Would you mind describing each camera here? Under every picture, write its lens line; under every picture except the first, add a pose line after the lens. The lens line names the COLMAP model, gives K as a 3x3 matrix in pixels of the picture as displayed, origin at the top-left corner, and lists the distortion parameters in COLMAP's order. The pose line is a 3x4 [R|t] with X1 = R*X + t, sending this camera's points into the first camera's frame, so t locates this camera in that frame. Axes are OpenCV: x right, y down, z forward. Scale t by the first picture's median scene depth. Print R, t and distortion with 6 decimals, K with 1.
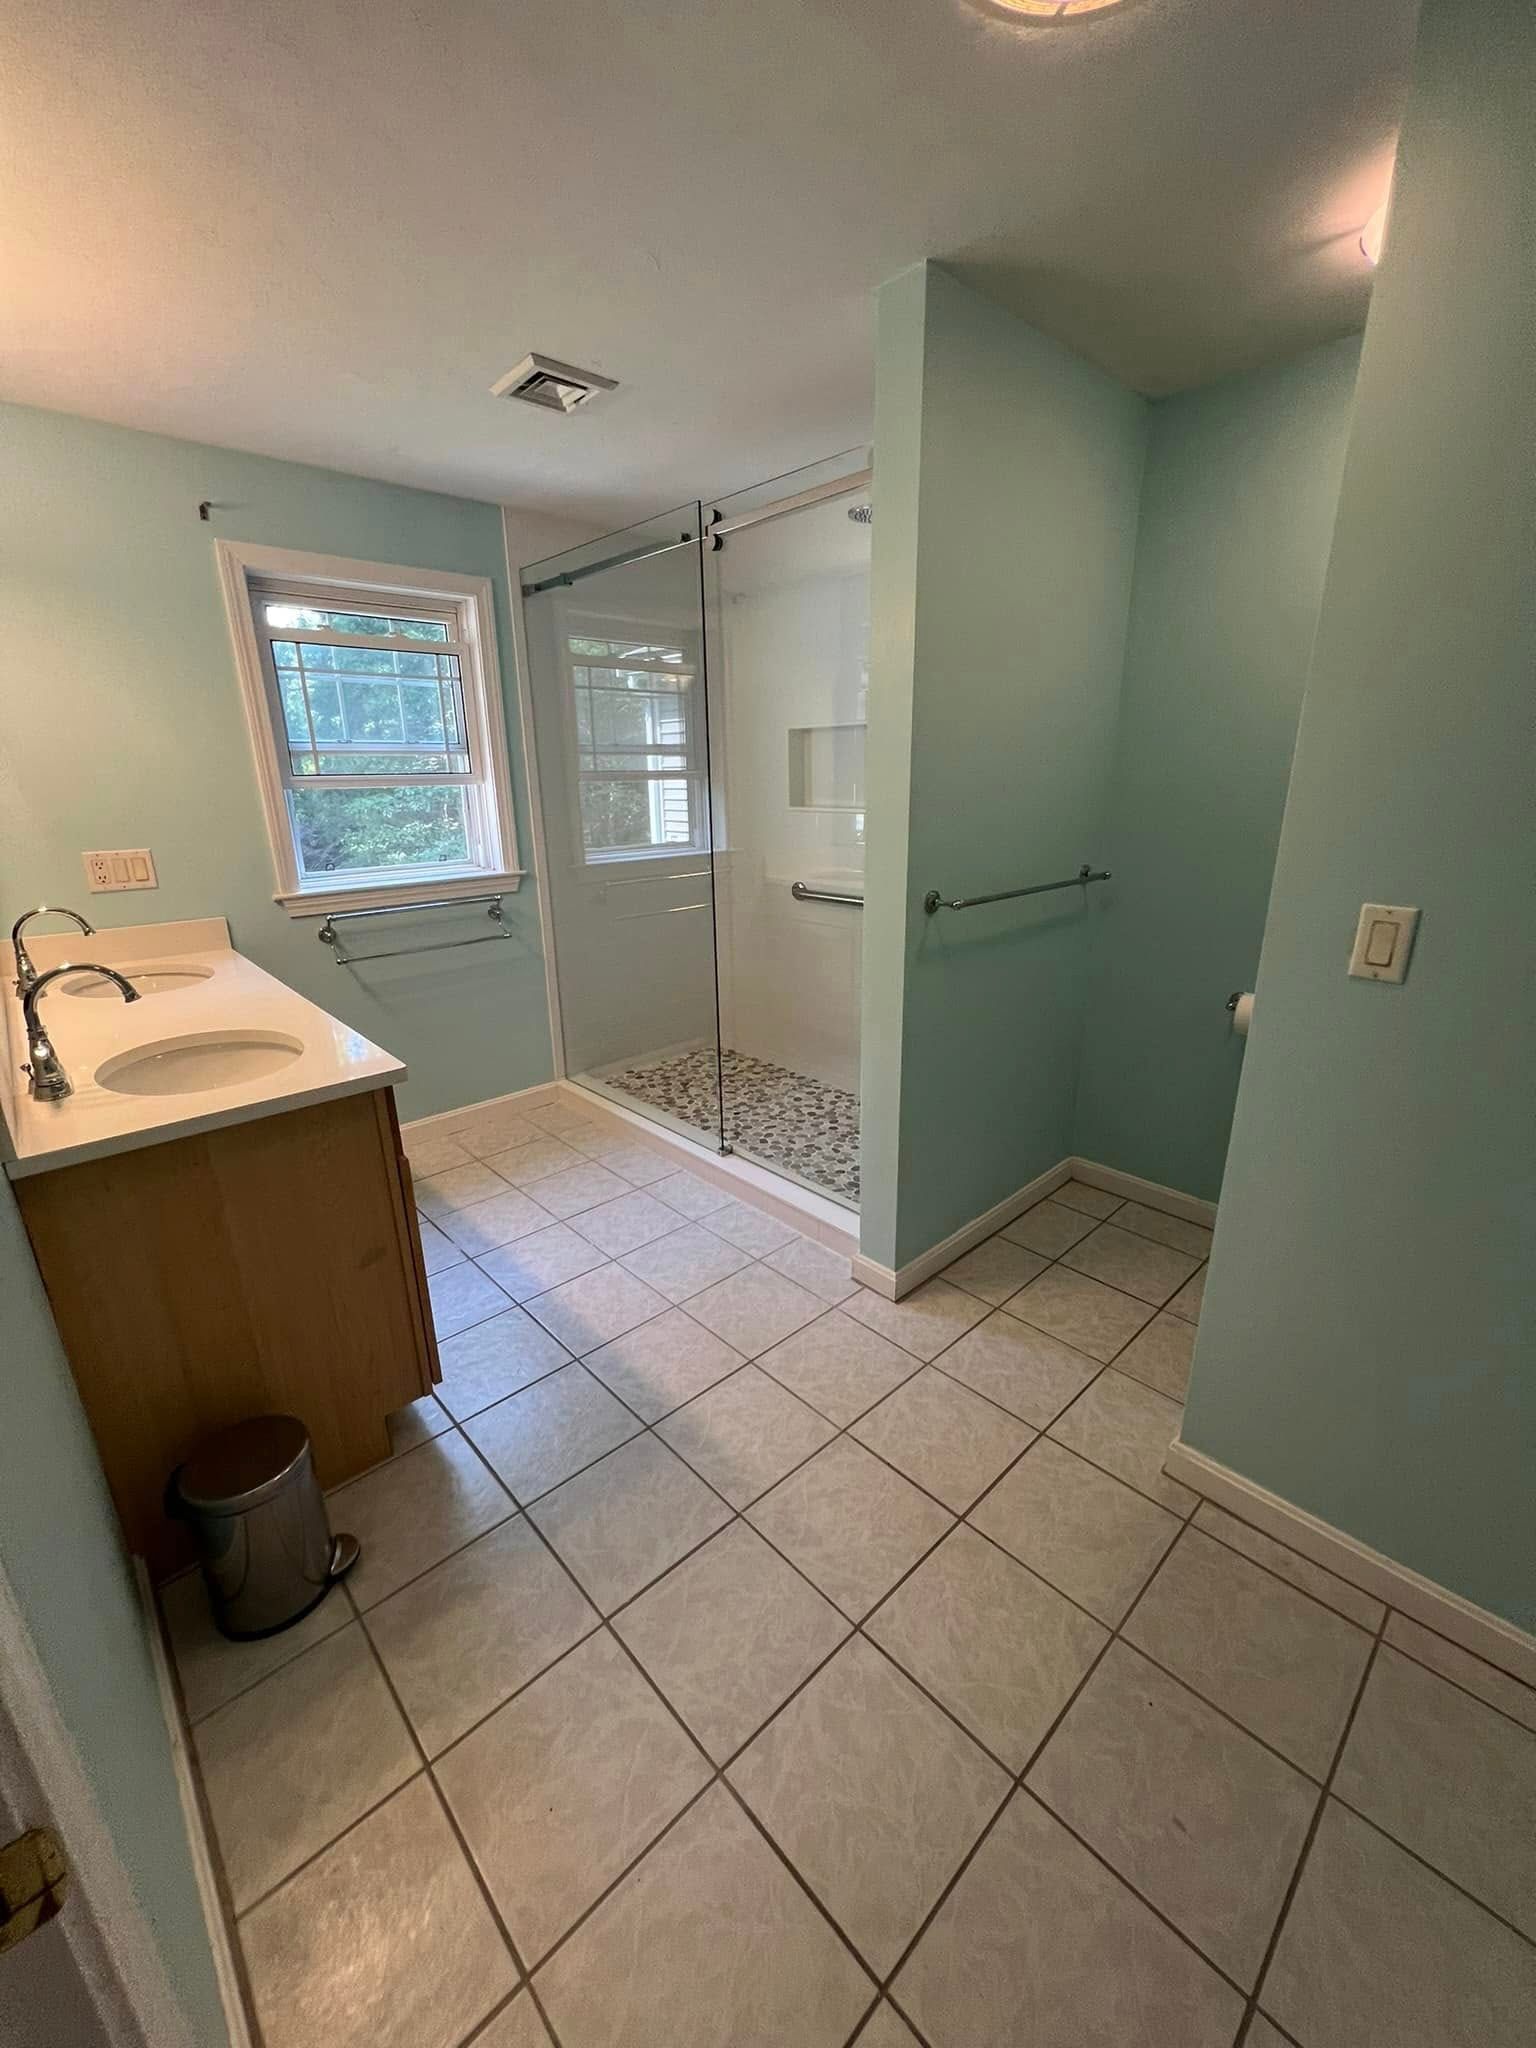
lens RADIAL K [[812.5, 0, 768.0], [0, 812.5, 1024.0], [0, 0, 1]] dist [-0.000569, -0.000510]
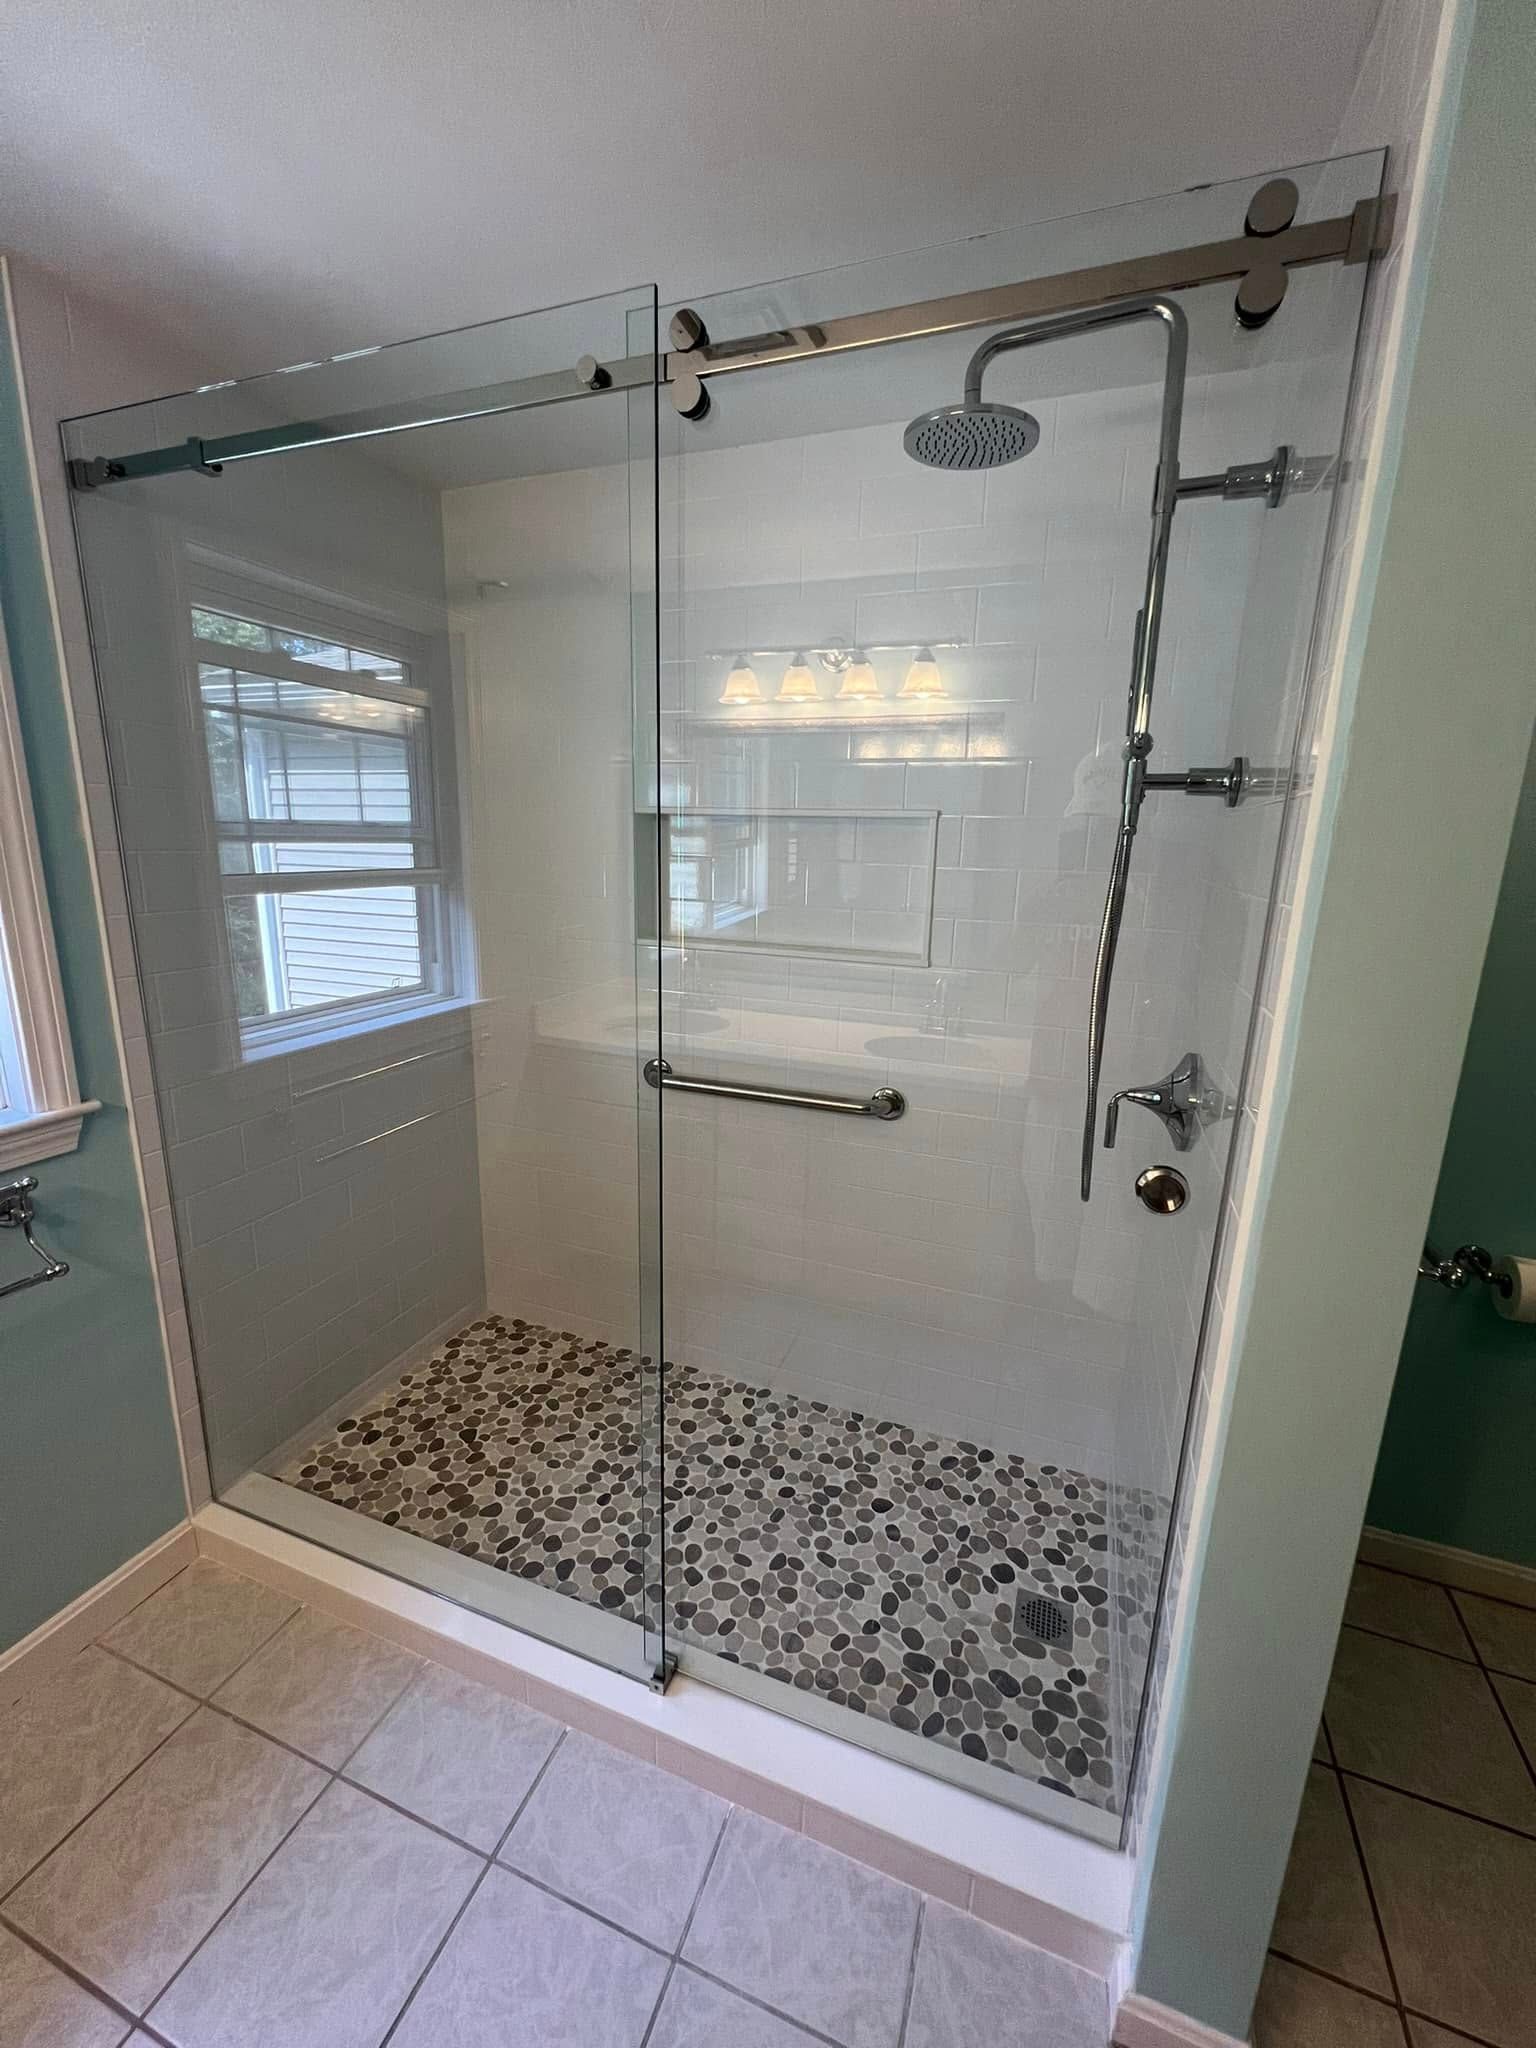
lens RADIAL K [[812.5, 0, 768.0], [0, 812.5, 1024.0], [0, 0, 1]] dist [-0.000569, -0.000510]
pose [[0.895575, -0.060557, 0.440770, -0.157899], [0.093725, 0.994141, -0.053850, -0.165090], [-0.434927, 0.089538, 0.896003, 0.428052]]
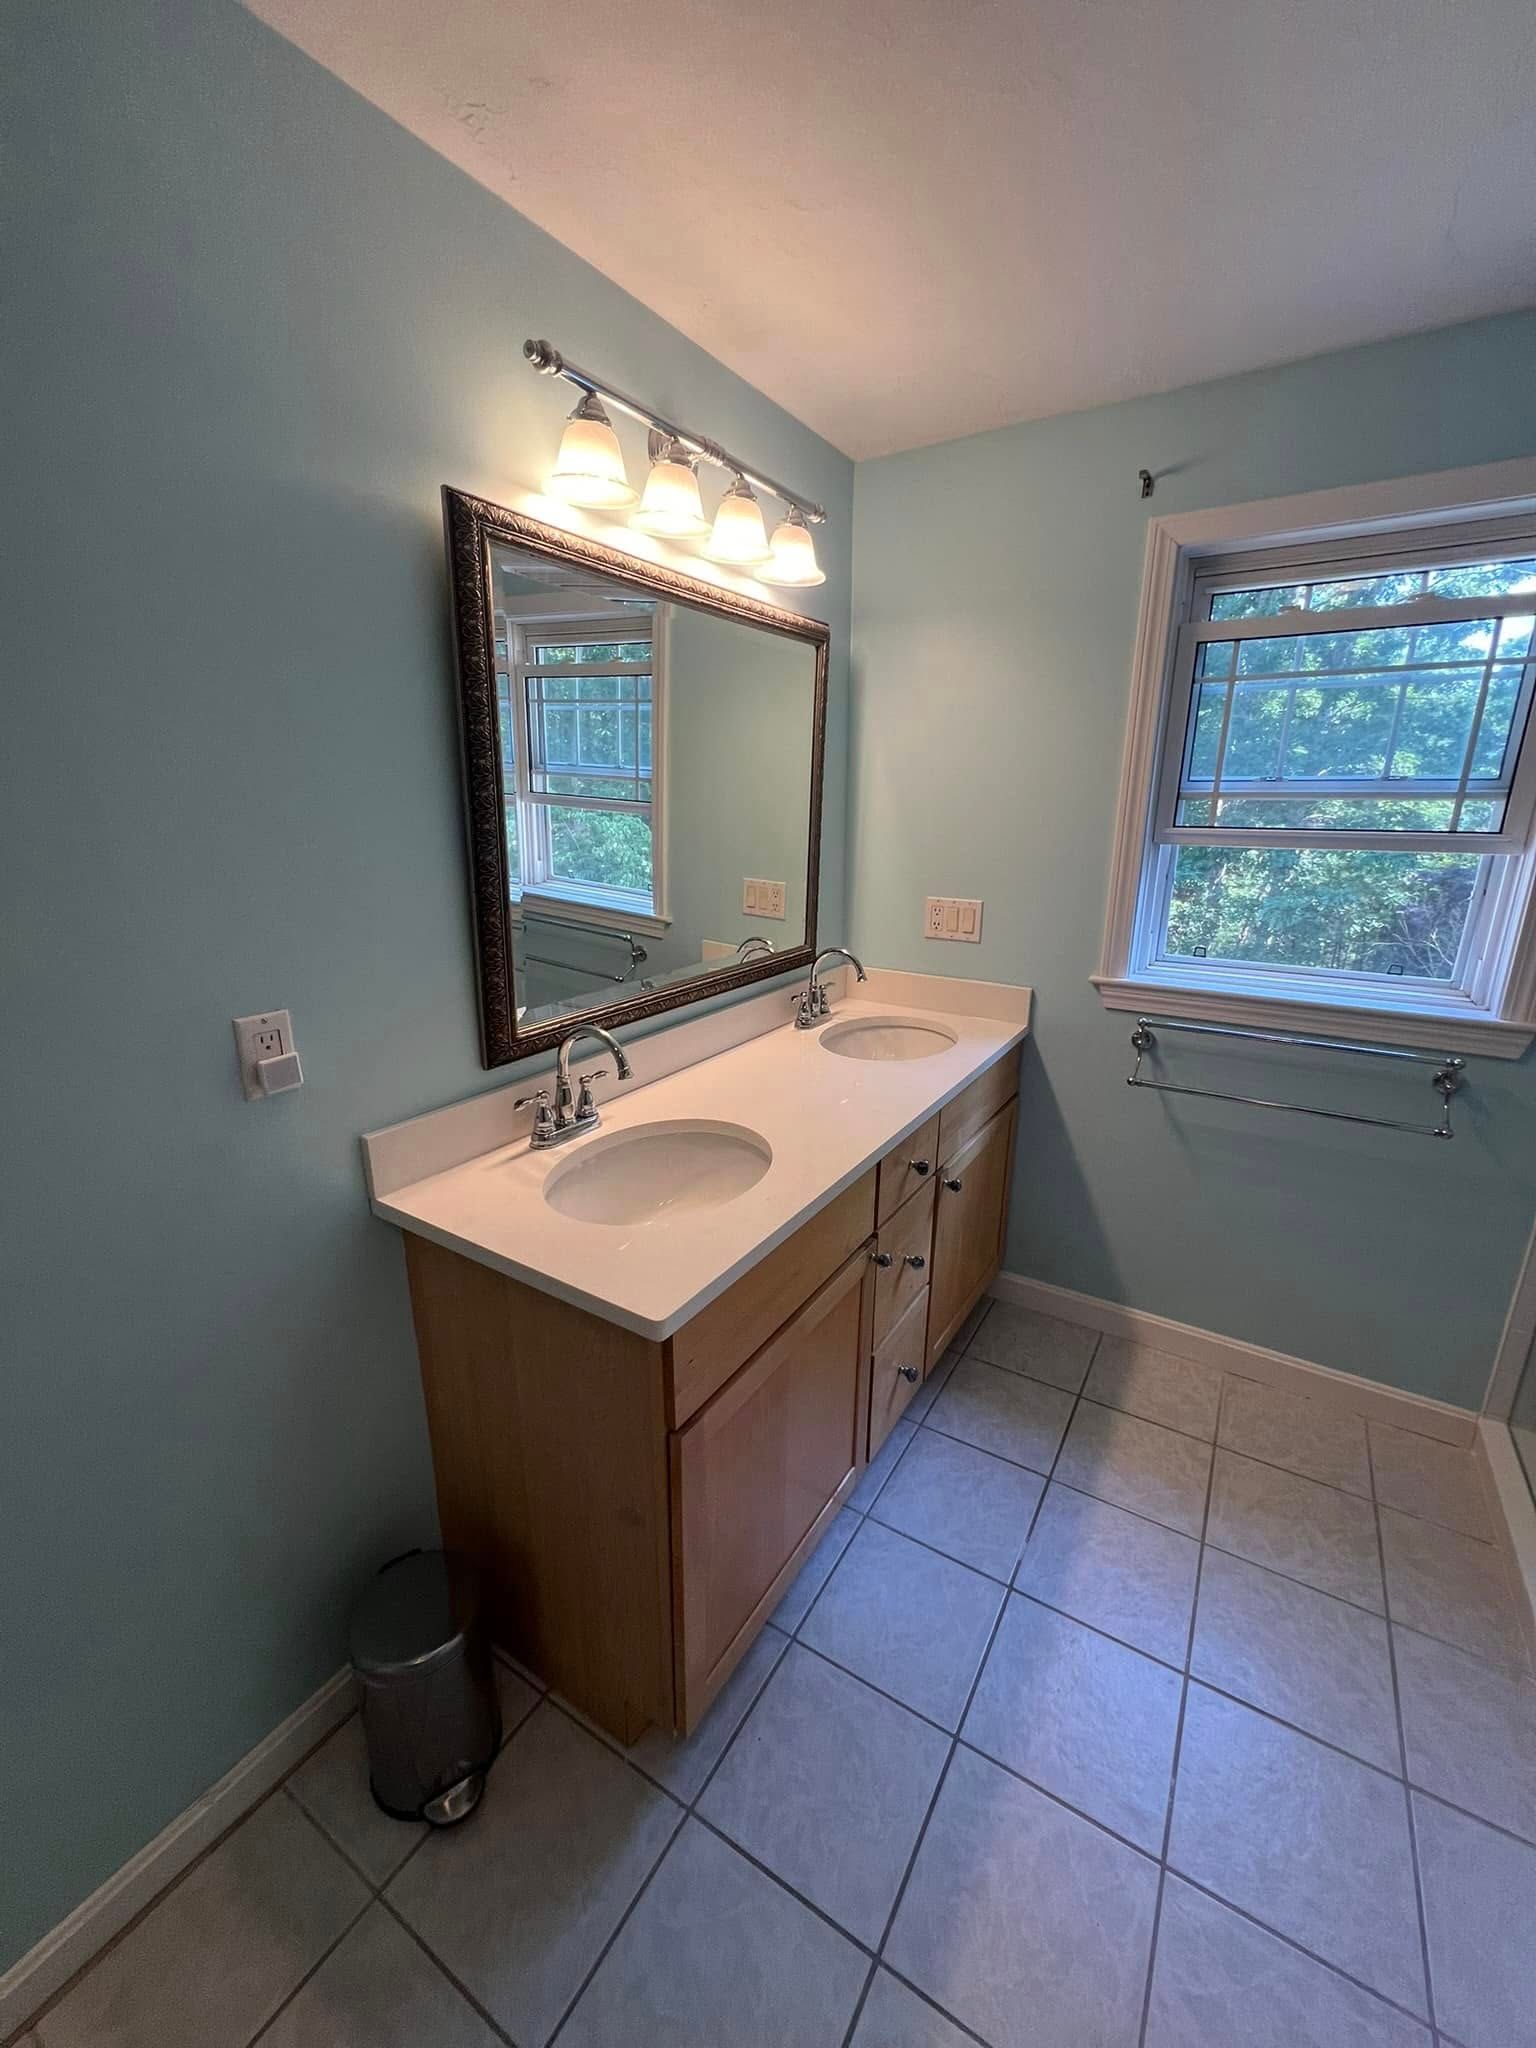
lens RADIAL K [[812.5, 0, 768.0], [0, 812.5, 1024.0], [0, 0, 1]] dist [-0.000569, -0.000510]
pose [[0.253642, 0.272110, -0.928236, 0.041202], [-0.293806, 0.935953, 0.194089, -0.138680], [0.921598, 0.223493, 0.317344, 0.374283]]
